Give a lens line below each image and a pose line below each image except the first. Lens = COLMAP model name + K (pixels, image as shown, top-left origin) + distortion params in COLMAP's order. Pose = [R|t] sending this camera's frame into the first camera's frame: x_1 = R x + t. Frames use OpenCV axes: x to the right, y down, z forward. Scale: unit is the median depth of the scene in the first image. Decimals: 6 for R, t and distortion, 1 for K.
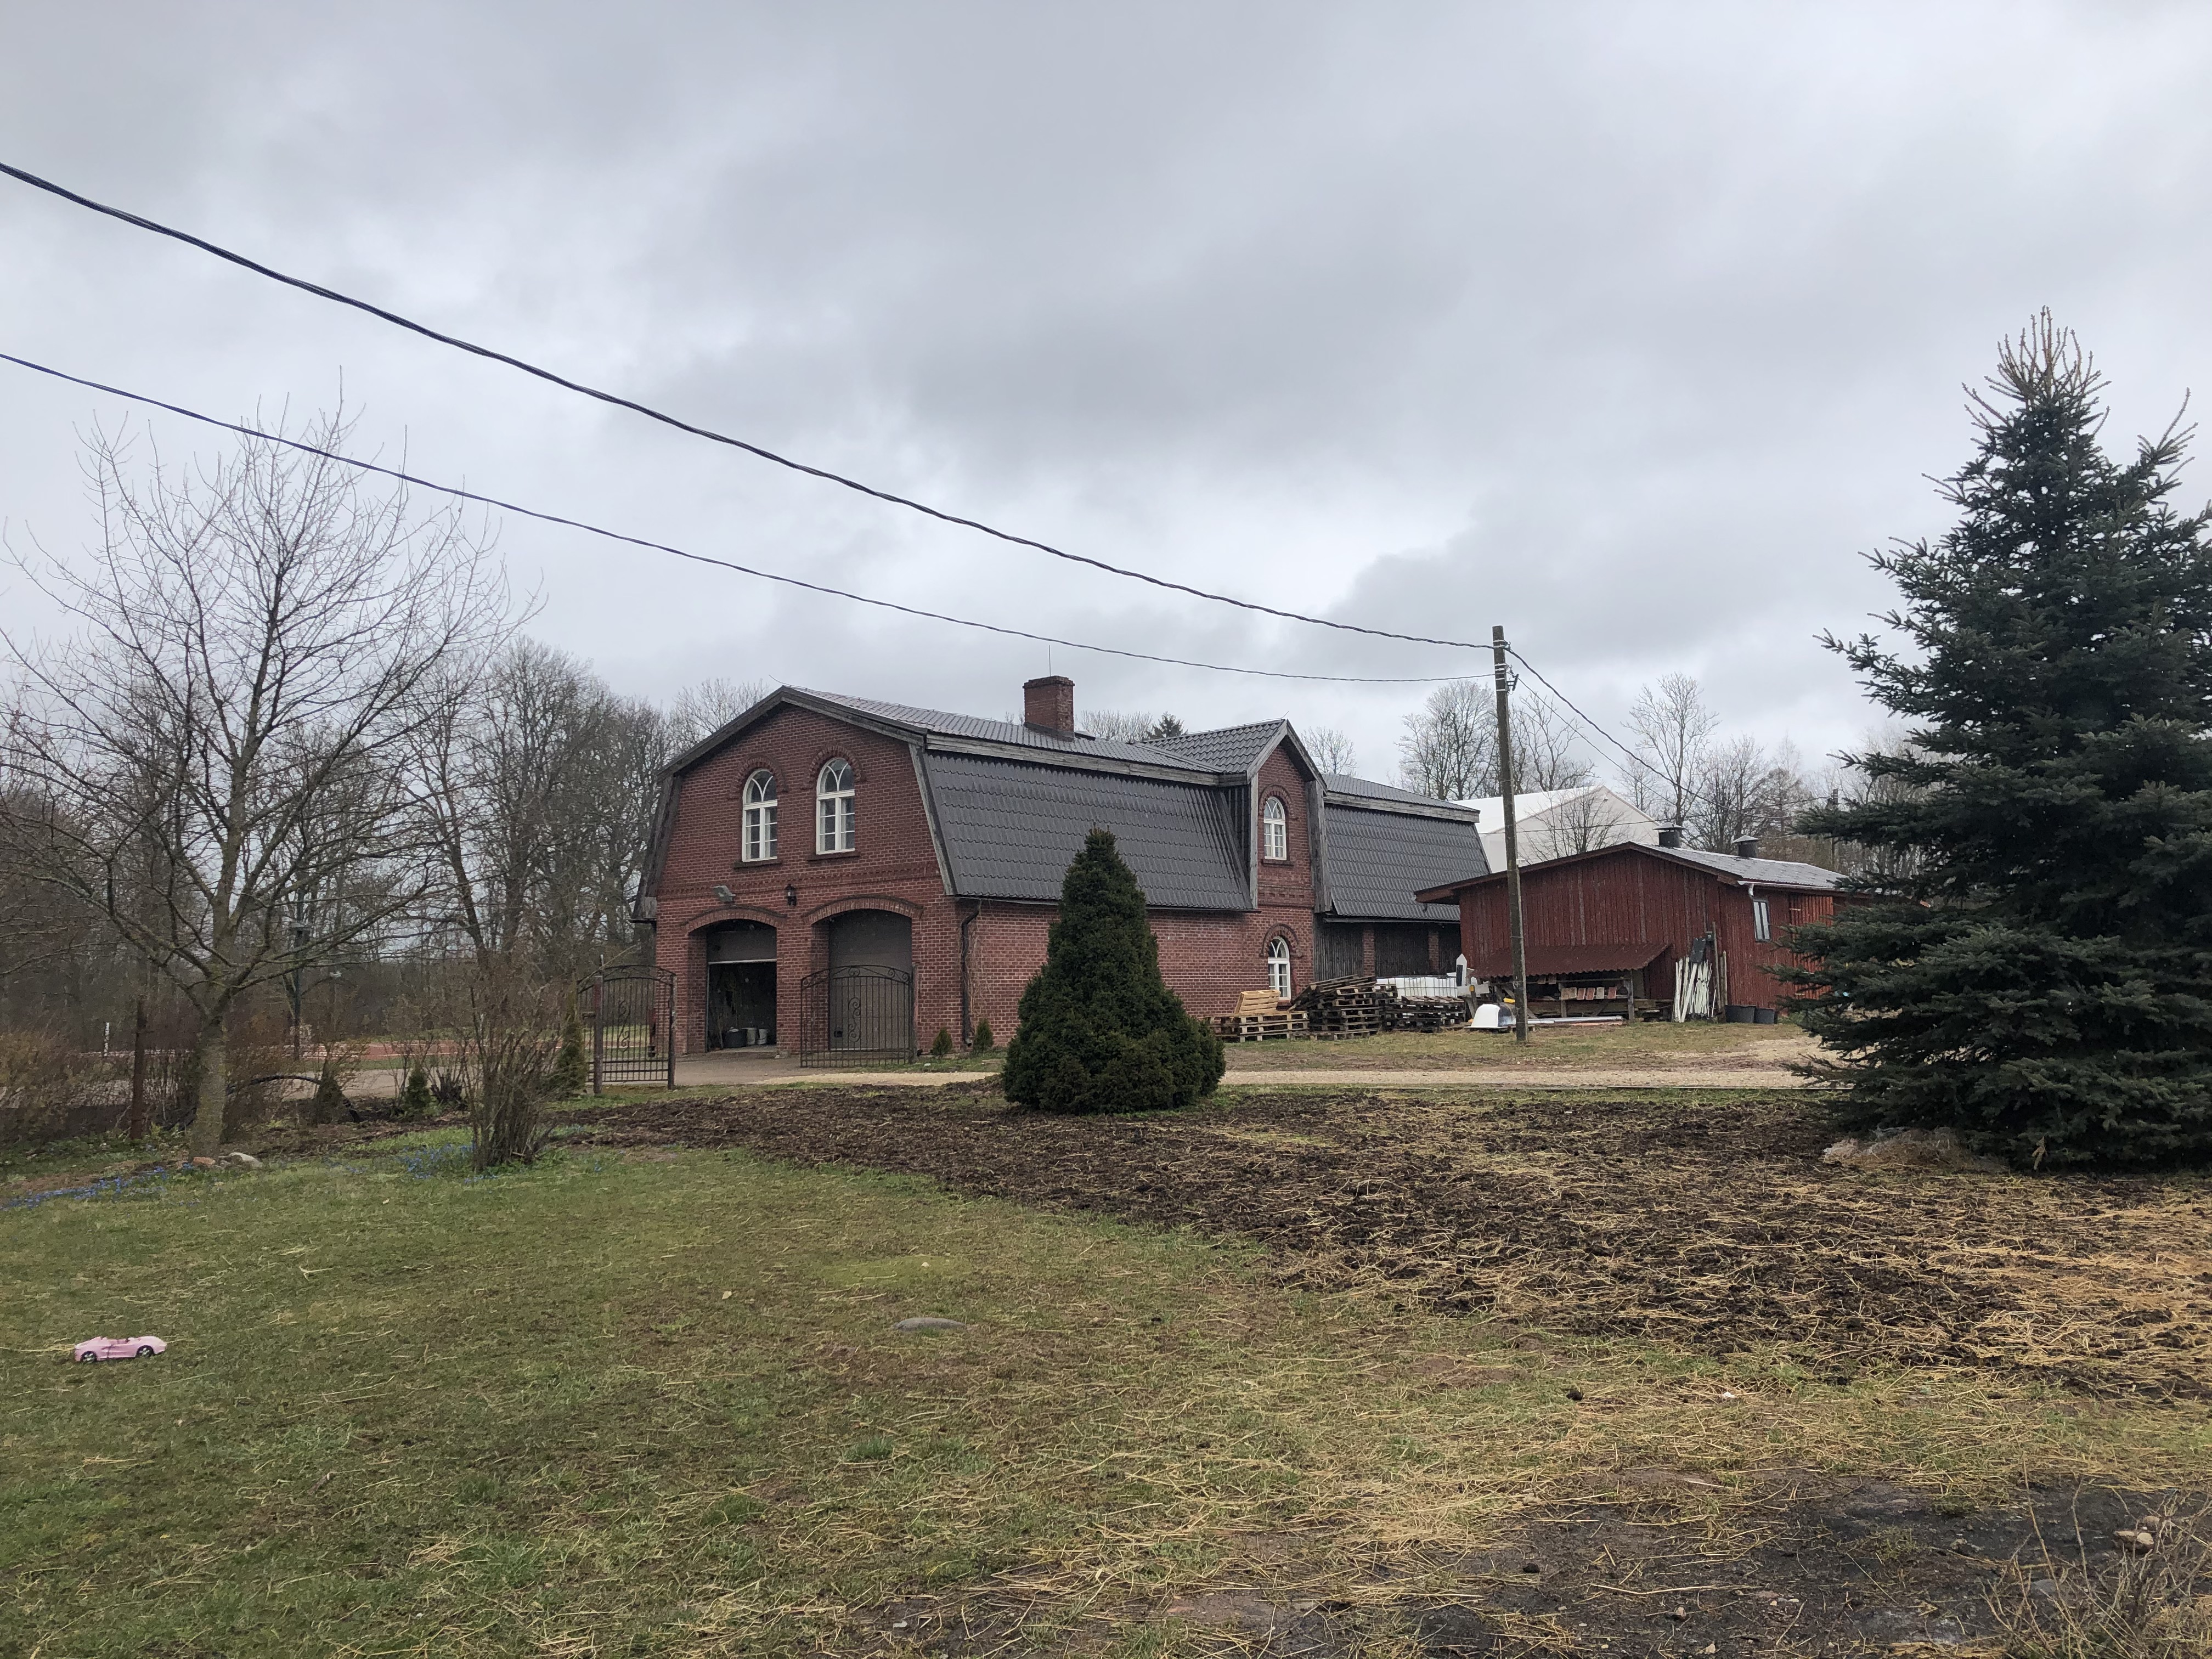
lens RADIAL K [[1798.5, 0, 1110.0], [0, 1798.5, 824.7], [0, 0, 1]] dist [0.037250, -0.003460]
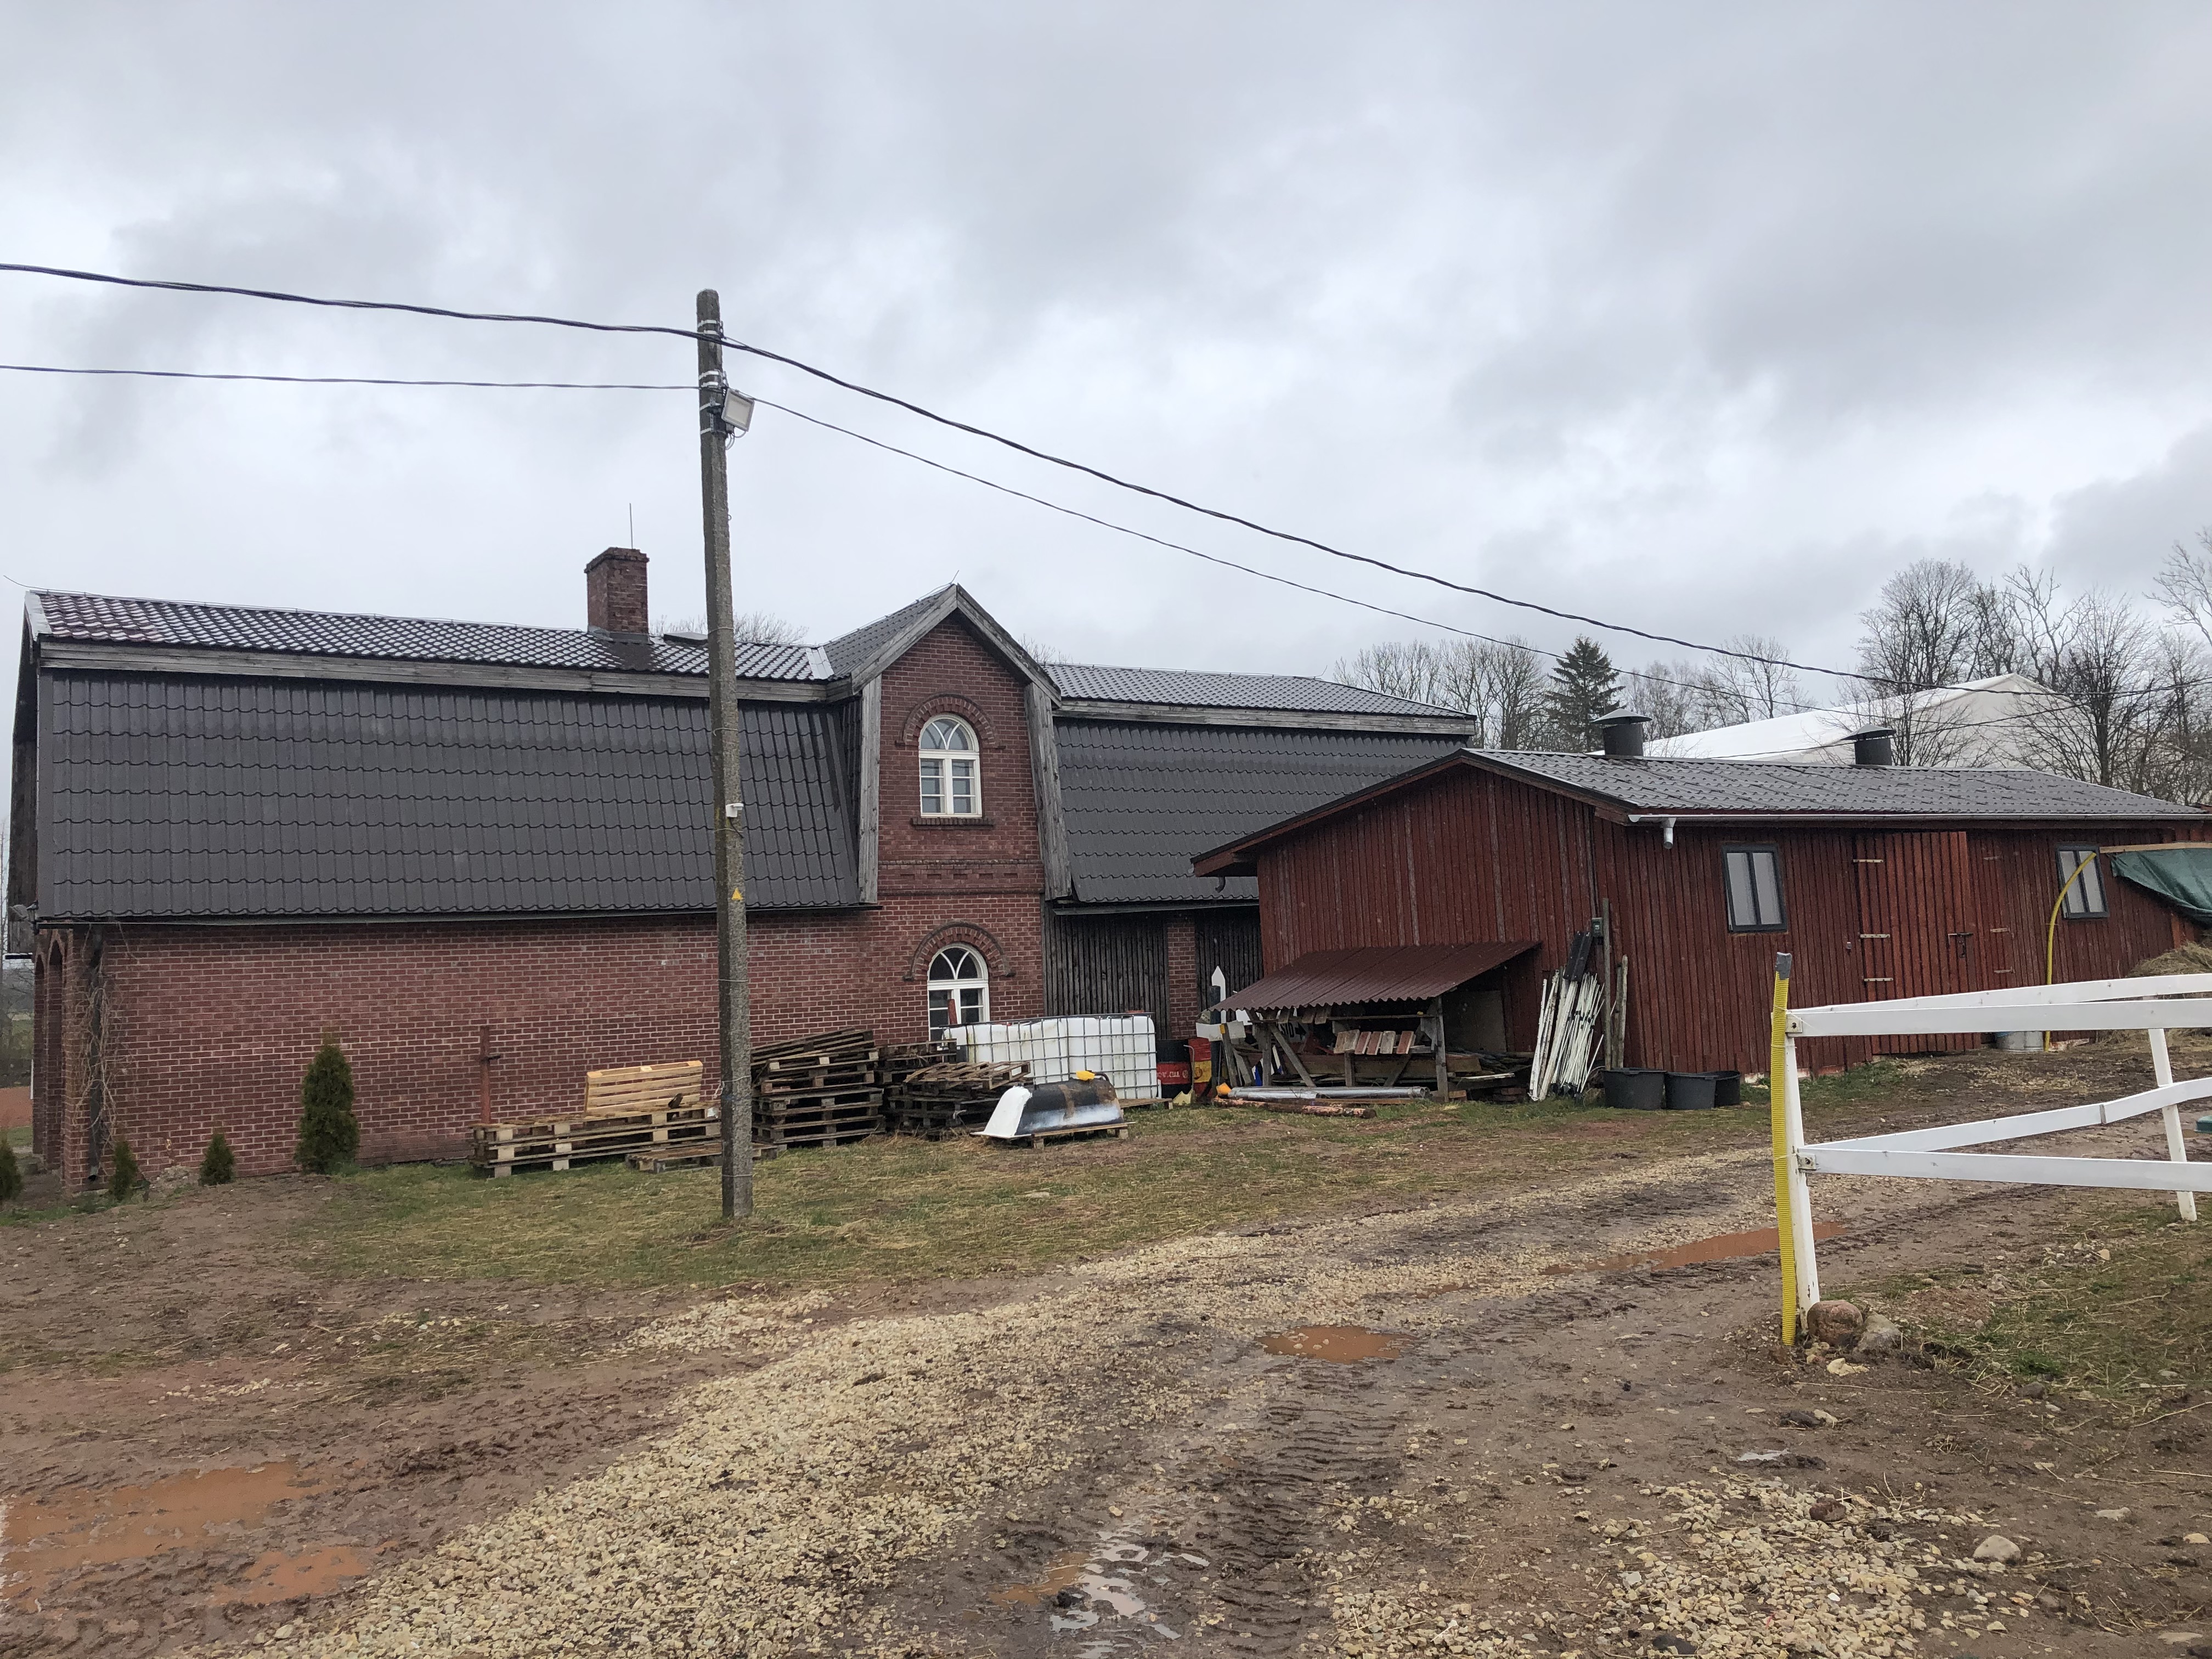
lens RADIAL K [[1798.5, 0, 1101.9], [0, 1798.5, 826.7], [0, 0, 1]] dist [0.037250, -0.003460]
pose [[0.951636, -0.050735, -0.303009, 0.350835], [0.058106, 0.998192, 0.015353, 0.017797], [0.301683, -0.032217, 0.952864, 0.476320]]
